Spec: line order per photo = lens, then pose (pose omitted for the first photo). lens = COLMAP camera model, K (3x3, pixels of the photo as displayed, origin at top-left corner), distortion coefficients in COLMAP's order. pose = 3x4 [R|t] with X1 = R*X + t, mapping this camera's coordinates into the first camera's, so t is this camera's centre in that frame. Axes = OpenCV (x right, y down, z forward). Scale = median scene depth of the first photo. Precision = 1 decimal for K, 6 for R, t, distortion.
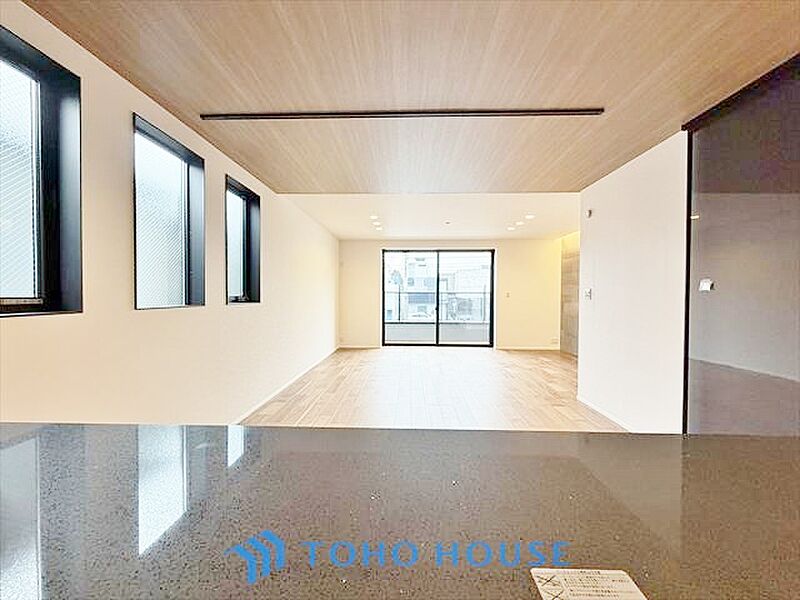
lens RADIAL K [[319.4, 0, 400.3], [0, 319.4, 298.1], [0, 0, 1]] dist [-0.003464, 0.000991]
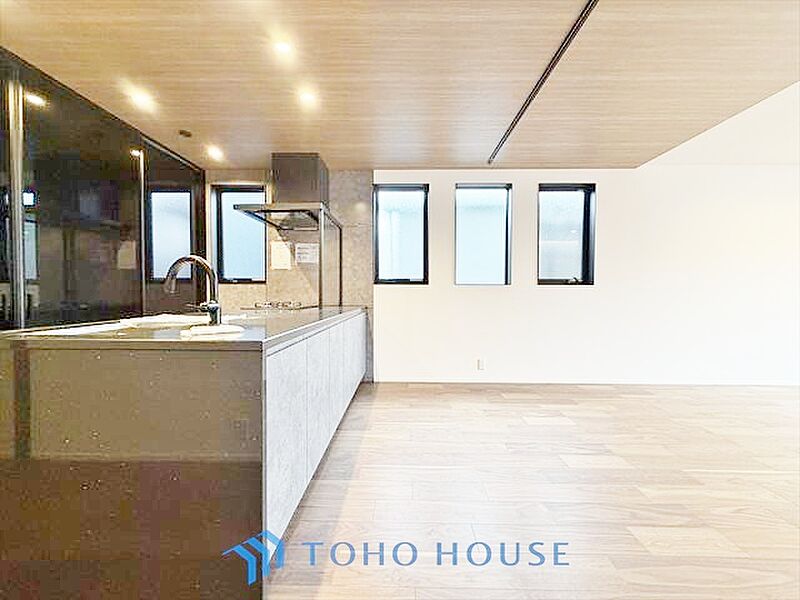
lens RADIAL K [[319.4, 0, 400.0], [0, 319.4, 300.4], [0, 0, 1]] dist [-0.003464, 0.000991]
pose [[0.011568, 0.011141, -0.999871, 0.616085], [-0.012764, 0.999858, 0.010994, 0.064232], [0.999852, 0.012636, 0.011708, 0.362514]]
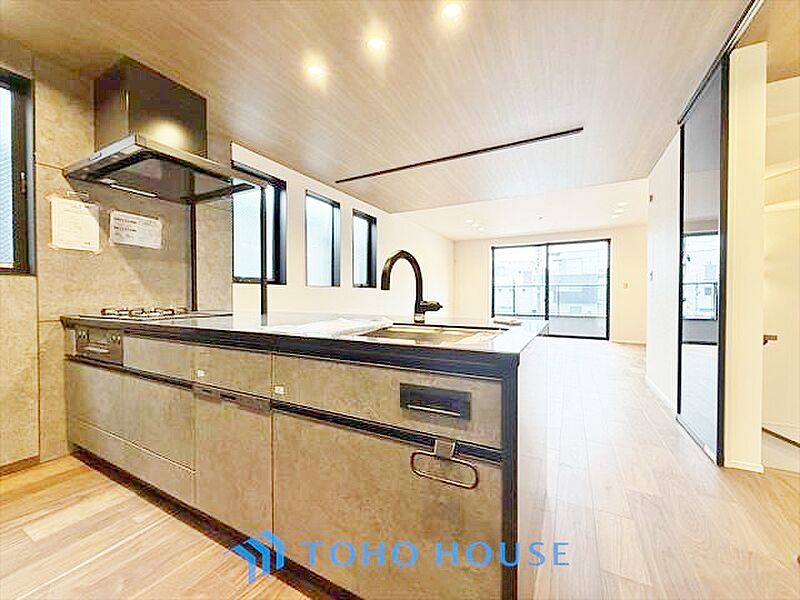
lens RADIAL K [[319.4, 0, 401.2], [0, 319.4, 299.3], [0, 0, 1]] dist [-0.003464, 0.000991]
pose [[0.899364, -0.001075, -0.437200, 0.334197], [0.001205, 0.999999, 0.000020, 0.068705], [0.437199, -0.000544, 0.899364, -0.316961]]
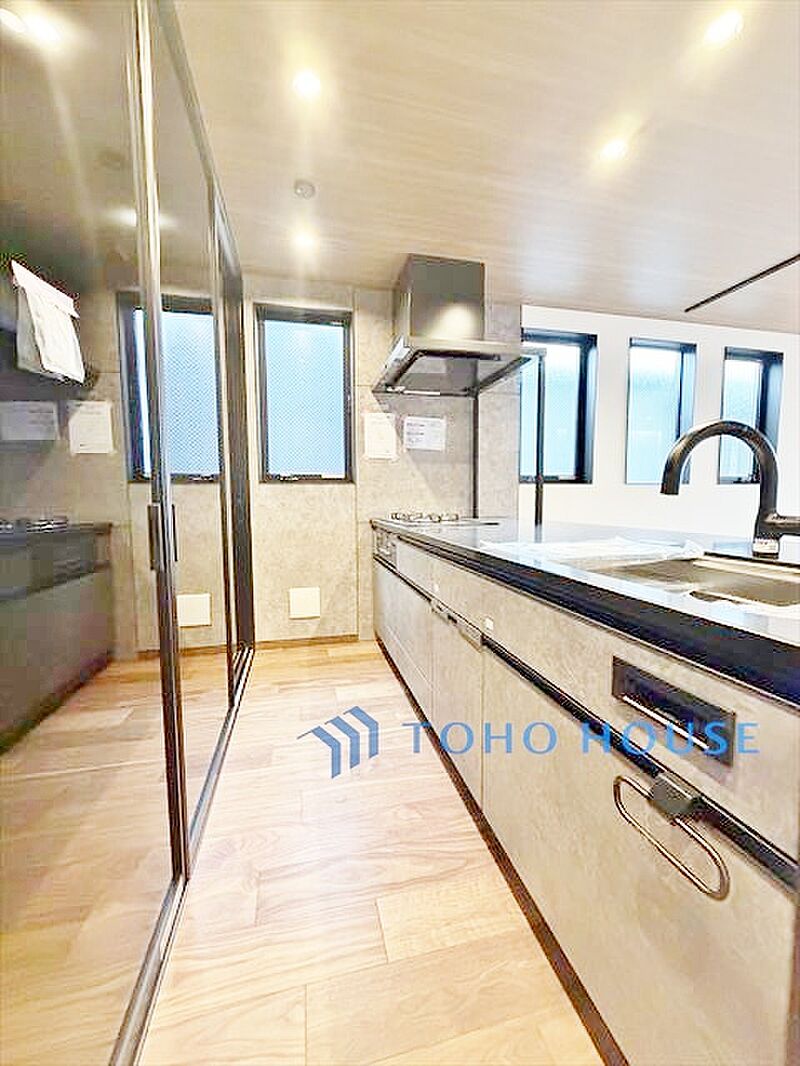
lens RADIAL K [[425.6, 0, 399.5], [0, 425.6, 533.3], [0, 0, 1]] dist [-0.003464, 0.000991]
pose [[0.261735, 0.073319, -0.962351, 0.387041], [-0.001851, 0.997147, 0.075467, 0.062126], [0.965138, -0.017970, 0.261124, -0.235986]]
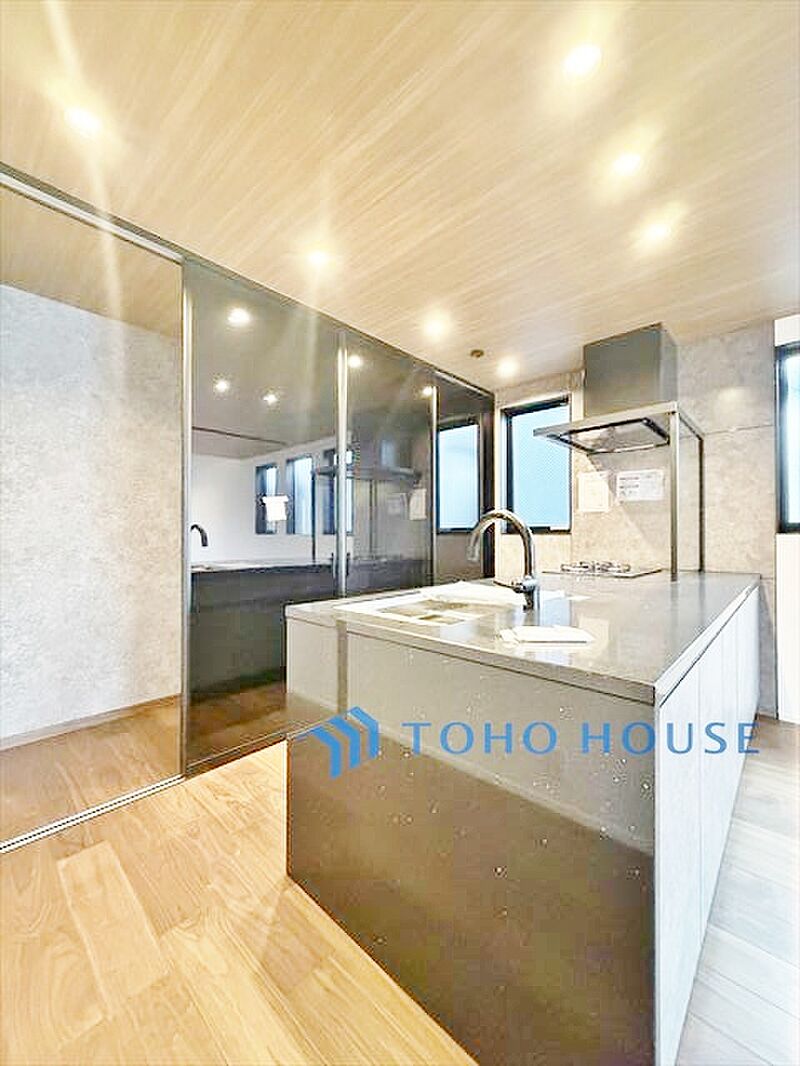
lens RADIAL K [[425.6, 0, 397.8], [0, 425.6, 532.8], [0, 0, 1]] dist [-0.003464, 0.000991]
pose [[-0.666579, -0.018950, -0.745193, 0.552323], [-0.015848, 0.999811, -0.011249, 0.040154], [0.745266, 0.004311, -0.666754, 0.285471]]
